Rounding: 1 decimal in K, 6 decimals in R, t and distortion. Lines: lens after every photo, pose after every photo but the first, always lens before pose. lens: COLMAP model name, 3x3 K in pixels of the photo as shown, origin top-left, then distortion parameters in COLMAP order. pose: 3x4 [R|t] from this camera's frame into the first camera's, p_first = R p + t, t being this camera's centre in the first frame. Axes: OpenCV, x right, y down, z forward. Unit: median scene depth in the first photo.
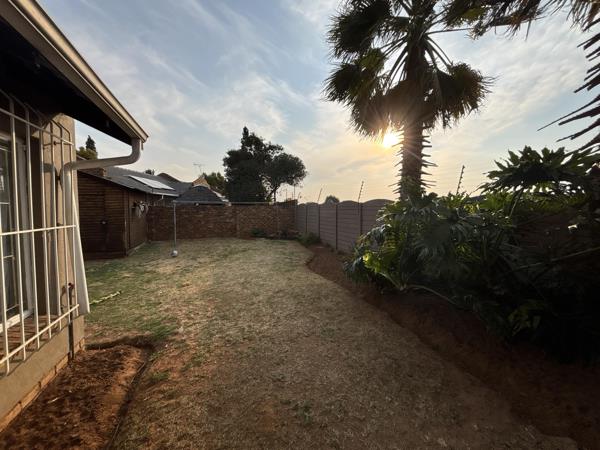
lens RADIAL K [[244.2, 0, 300.0], [0, 244.2, 225.0], [0, 0, 1]] dist [0.001574, 0.000122]
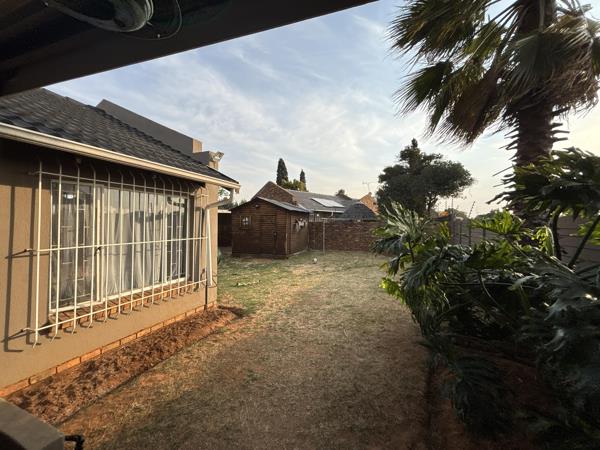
lens RADIAL K [[244.2, 0, 300.0], [0, 244.2, 225.0], [0, 0, 1]] dist [0.001574, 0.000122]
pose [[0.727842, 0.009548, -0.685678, 0.458994], [-0.045621, 0.998362, -0.034524, -0.032213], [0.684225, 0.056409, 0.727086, 0.050554]]
